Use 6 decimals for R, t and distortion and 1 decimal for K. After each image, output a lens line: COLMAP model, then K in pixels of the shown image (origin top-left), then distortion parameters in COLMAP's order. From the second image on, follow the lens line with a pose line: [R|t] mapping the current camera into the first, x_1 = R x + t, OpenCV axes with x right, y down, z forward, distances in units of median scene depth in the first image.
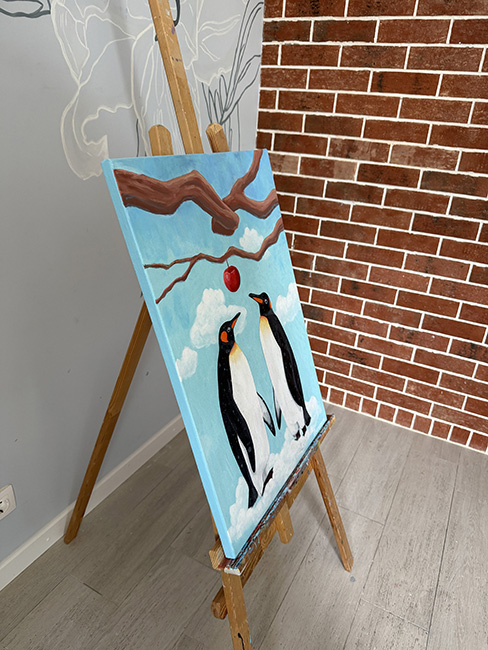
lens RADIAL K [[463.5, 0, 252.1], [0, 463.5, 326.2], [0, 0, 1]] dist [-0.010621, -0.006792]
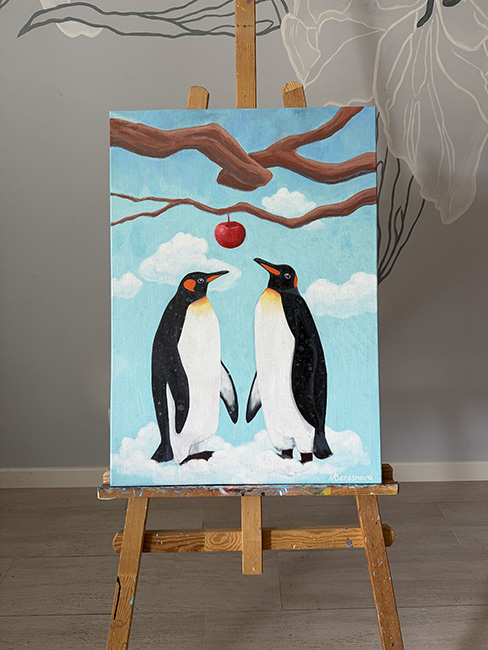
lens RADIAL K [[463.5, 0, 244.8], [0, 463.5, 327.0], [0, 0, 1]] dist [-0.010621, -0.006792]
pose [[0.469023, 0.219213, -0.855548, 0.762495], [-0.324686, 0.943668, 0.063794, 0.007032], [0.821338, 0.247863, 0.513778, 0.536072]]
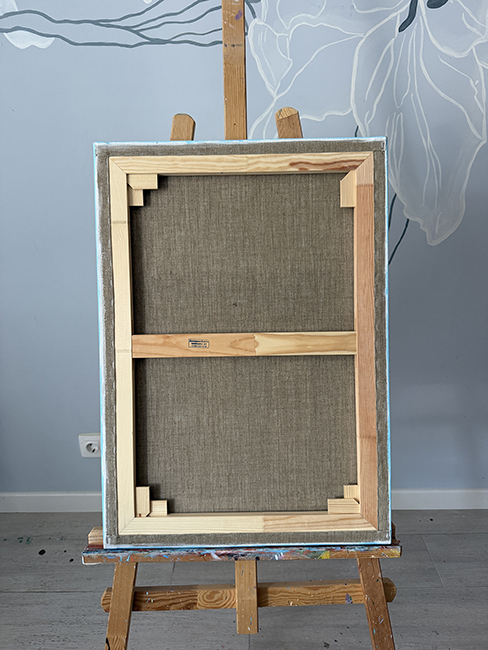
lens RADIAL K [[463.5, 0, 245.1], [0, 463.5, 328.3], [0, 0, 1]] dist [-0.010621, -0.006792]
pose [[0.452430, 0.248648, -0.856435, 0.711568], [-0.322164, 0.941061, 0.103028, -0.147321], [0.831575, 0.229299, 0.505870, 0.644389]]
